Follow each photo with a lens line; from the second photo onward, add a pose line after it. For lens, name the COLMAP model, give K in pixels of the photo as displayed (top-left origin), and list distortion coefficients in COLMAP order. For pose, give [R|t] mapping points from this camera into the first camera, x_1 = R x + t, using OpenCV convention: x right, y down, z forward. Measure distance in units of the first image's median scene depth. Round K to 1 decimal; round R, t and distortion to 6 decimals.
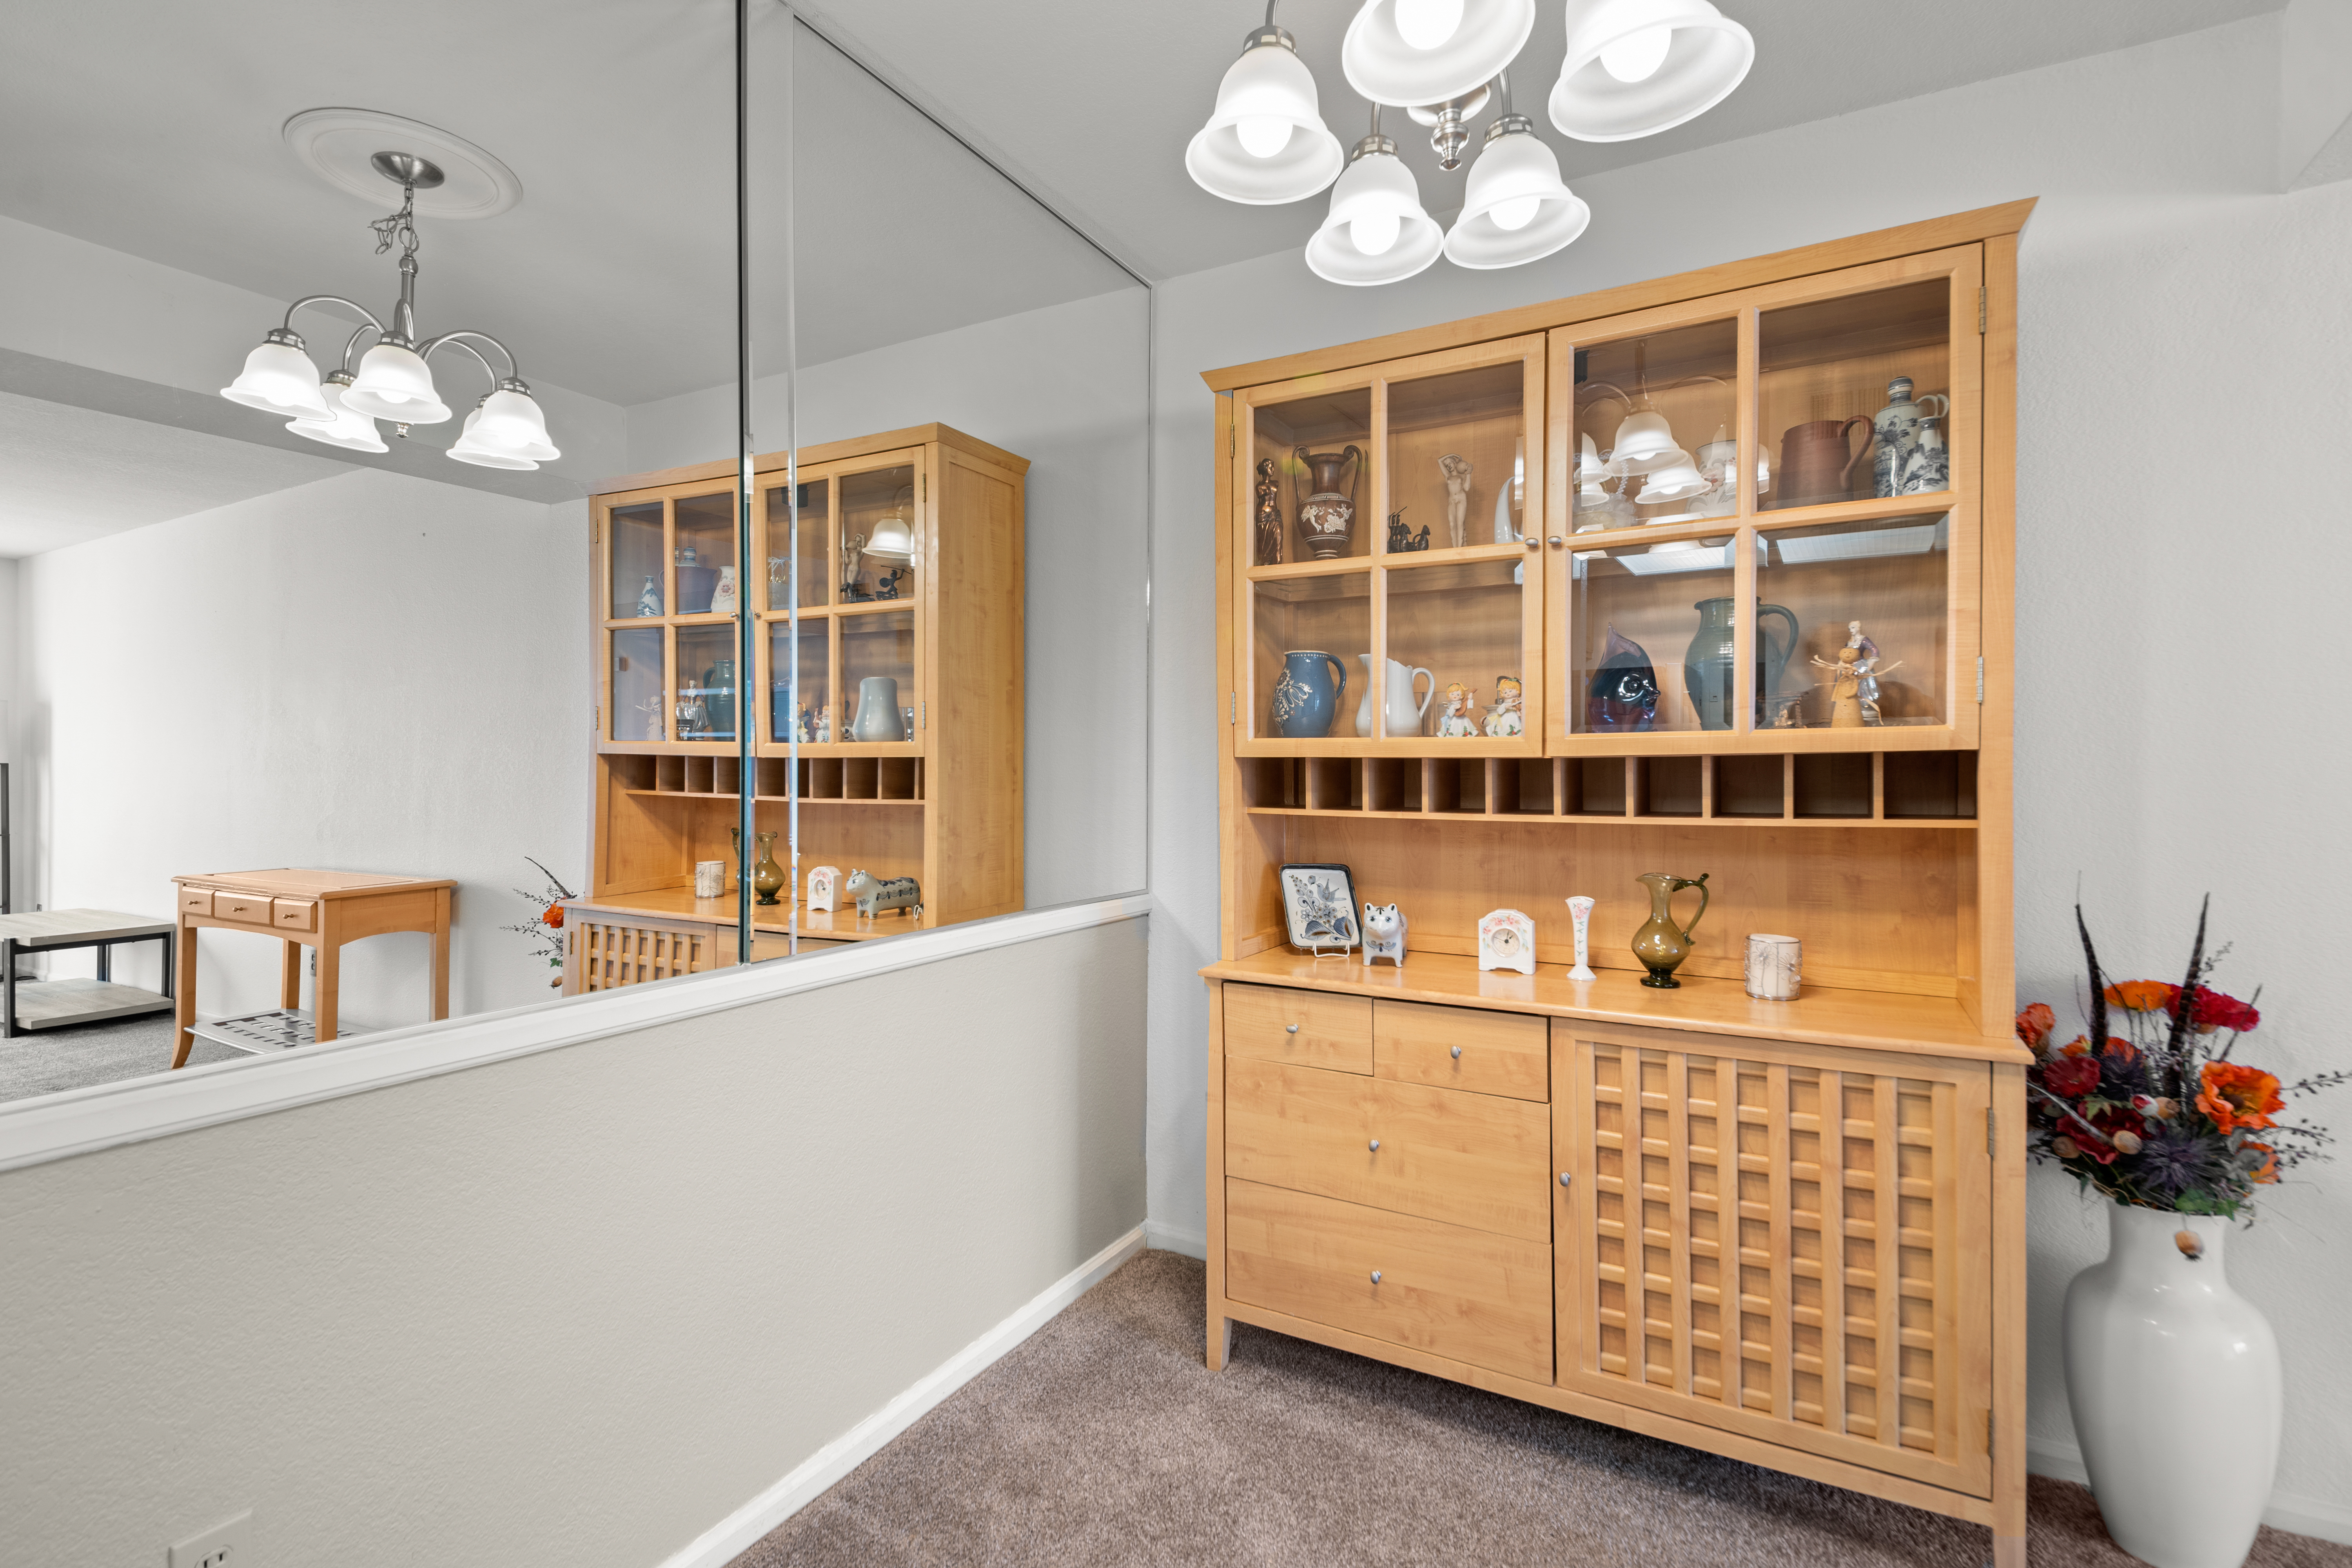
lens RADIAL K [[1096.7, 0, 1168.8], [0, 1096.7, 775.5], [0, 0, 1]] dist [0.048375, -0.035928]
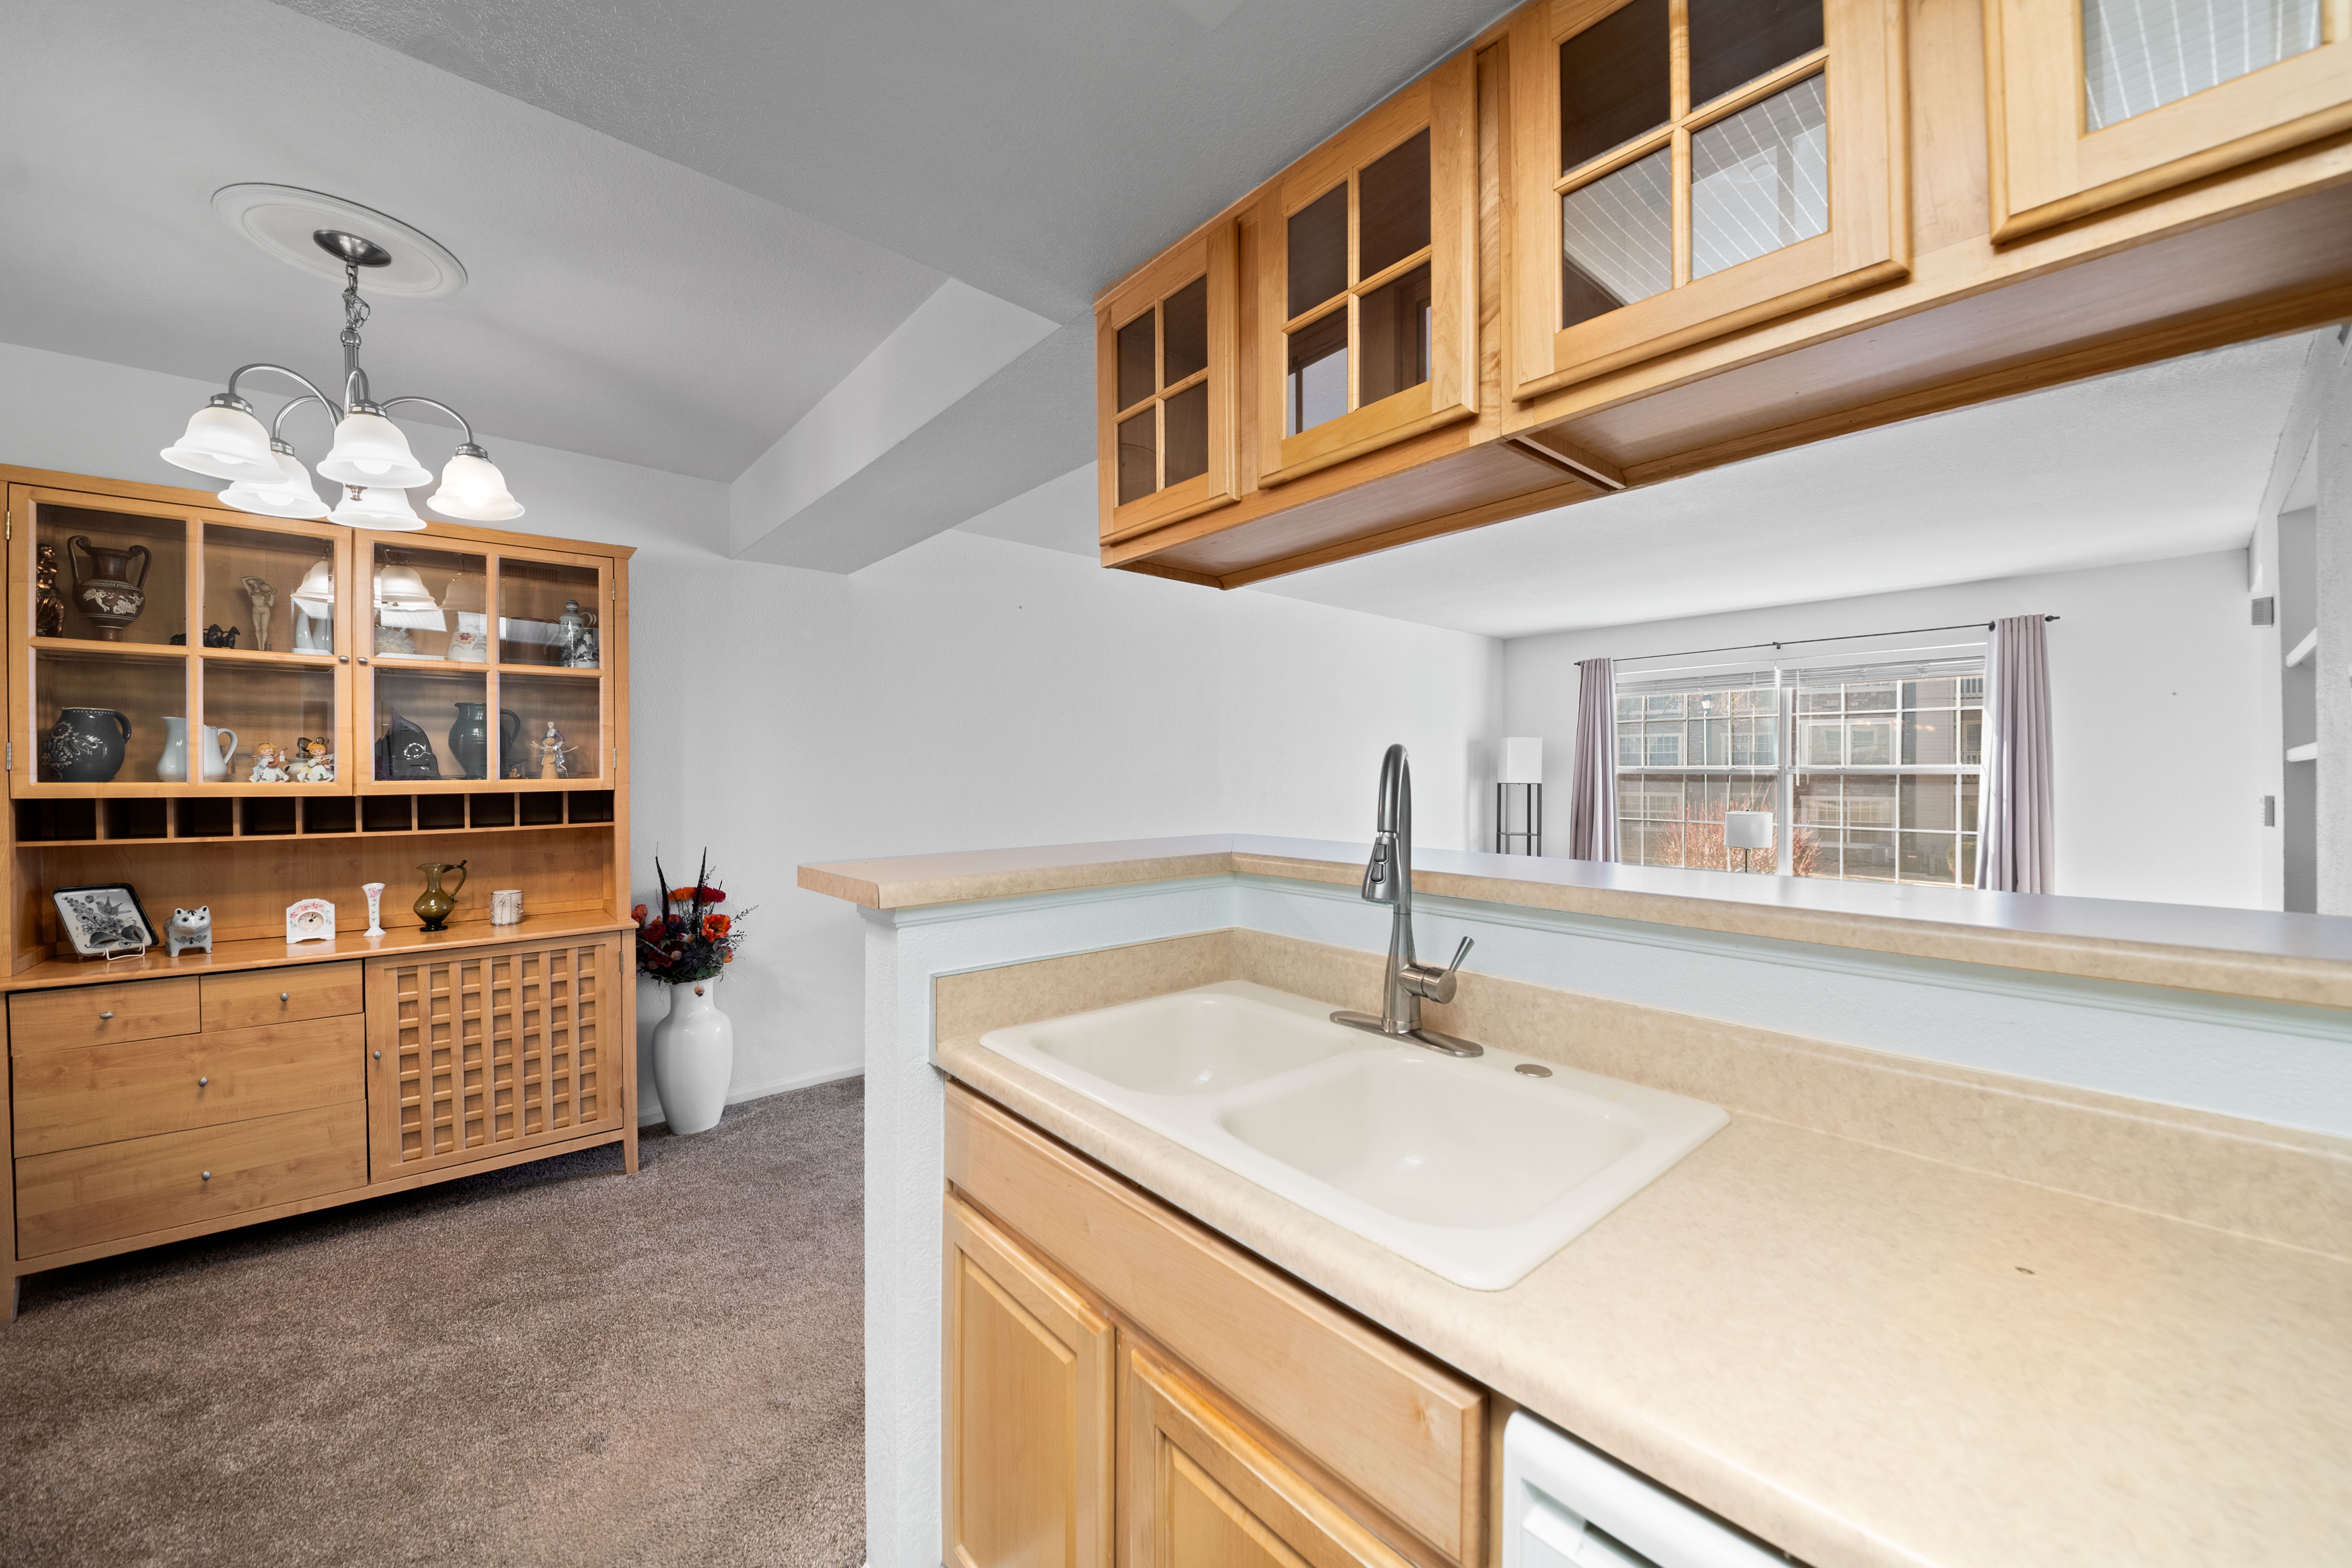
lens RADIAL K [[890.8, 0, 1175.9], [0, 890.8, 774.9], [0, 0, 1]] dist [0.018494, -0.012656]
pose [[0.359111, -0.007044, 0.933268, -0.434312], [0.007131, 0.999963, 0.004803, -0.044594], [-0.933268, 0.004930, 0.359148, -0.554761]]
